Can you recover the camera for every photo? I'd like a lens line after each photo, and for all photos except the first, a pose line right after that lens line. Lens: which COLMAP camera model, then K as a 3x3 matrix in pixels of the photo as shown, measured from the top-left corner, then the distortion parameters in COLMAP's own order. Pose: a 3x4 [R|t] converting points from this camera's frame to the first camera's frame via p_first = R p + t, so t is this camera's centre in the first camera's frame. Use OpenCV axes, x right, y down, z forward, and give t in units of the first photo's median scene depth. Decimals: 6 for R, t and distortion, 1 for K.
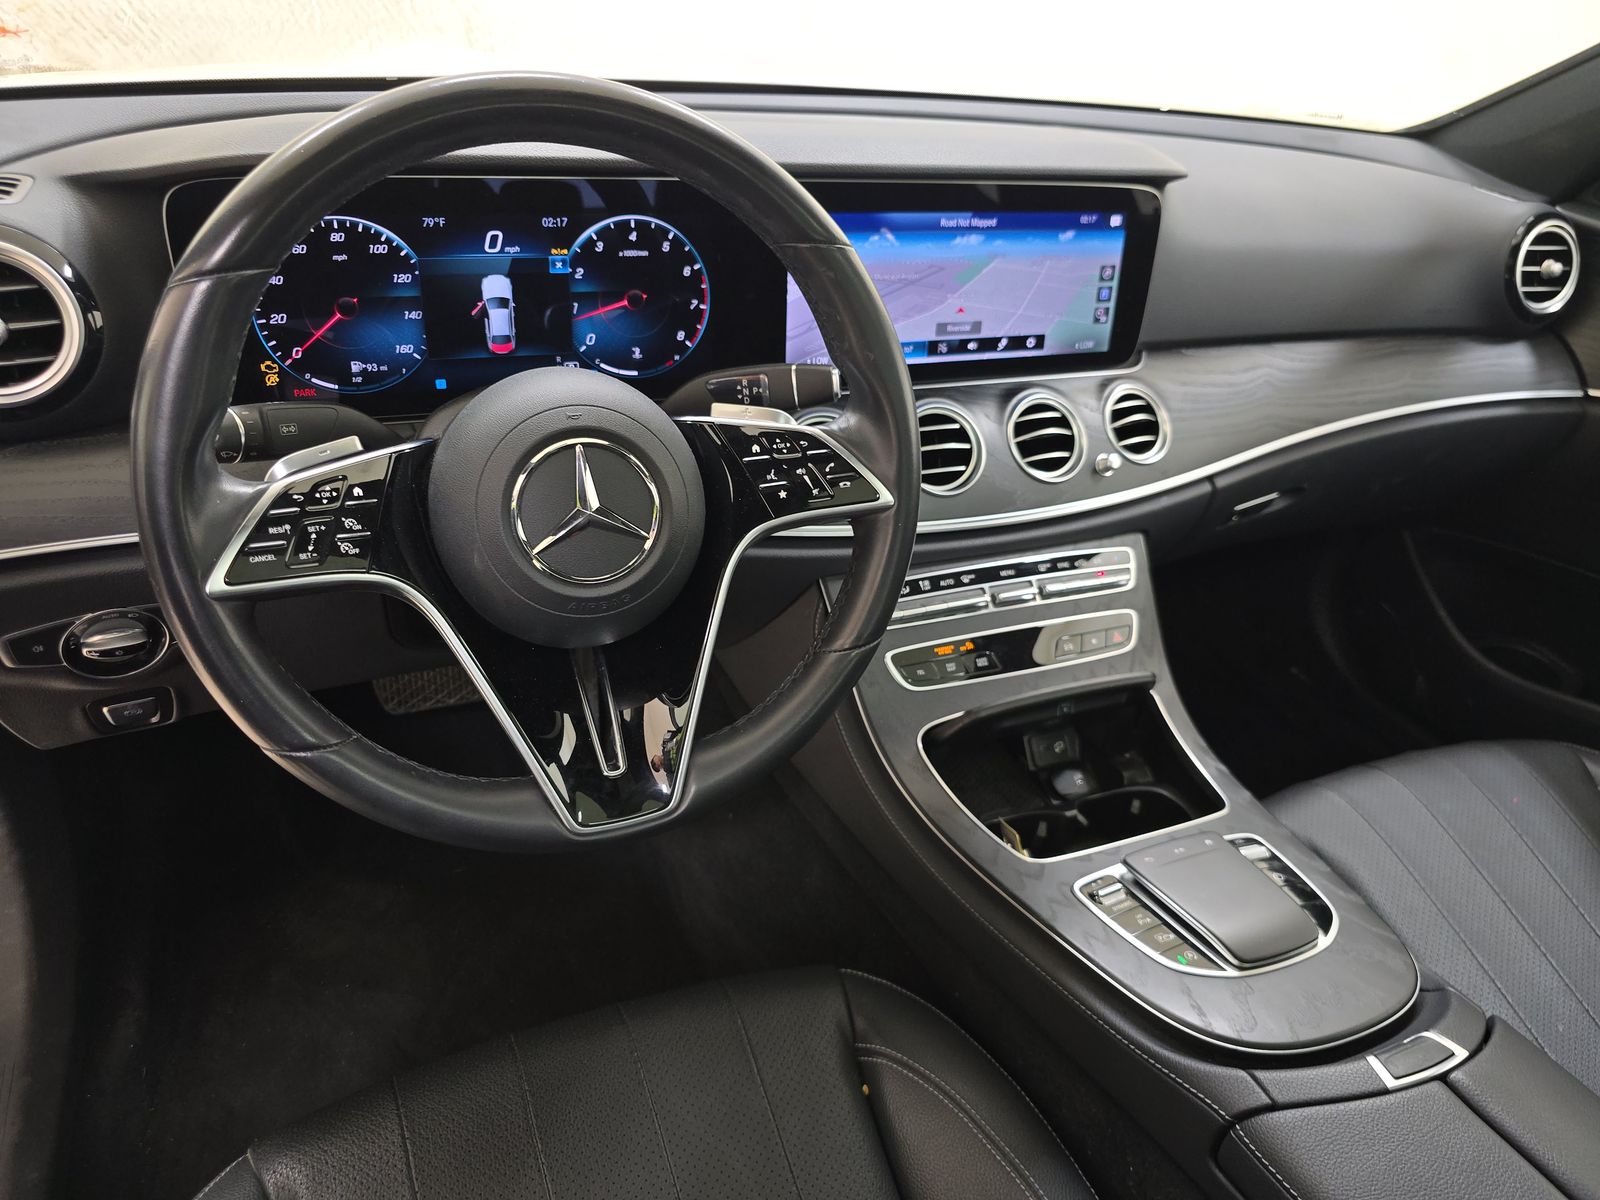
lens RADIAL K [[1091.0, 0, 802.7], [0, 1091.0, 598.2], [0, 0, 1]] dist [0.036233, -0.037186]
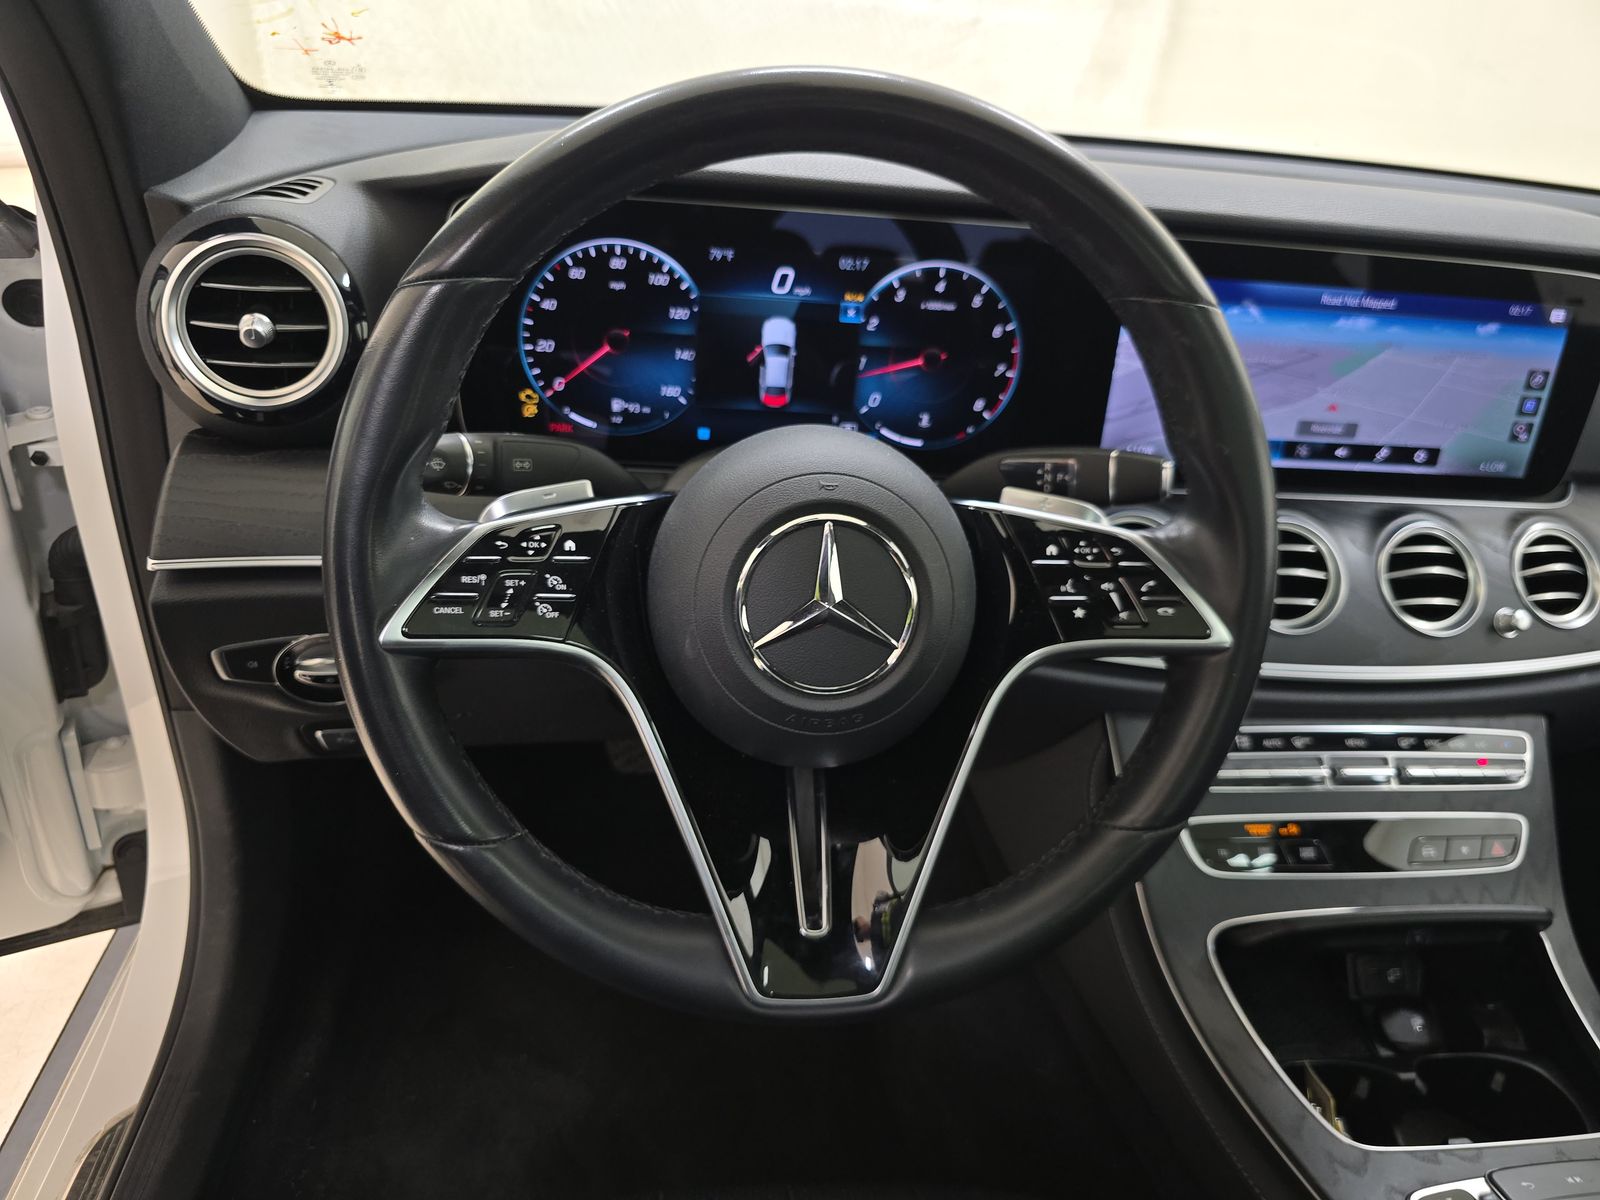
lens RADIAL K [[1091.0, 0, 807.2], [0, 1091.0, 606.3], [0, 0, 1]] dist [0.036233, -0.037186]
pose [[0.960950, 0.137176, -0.240330, -0.015958], [-0.151801, 0.987460, -0.043348, -0.032523], [0.231370, 0.078138, 0.969723, 0.177853]]
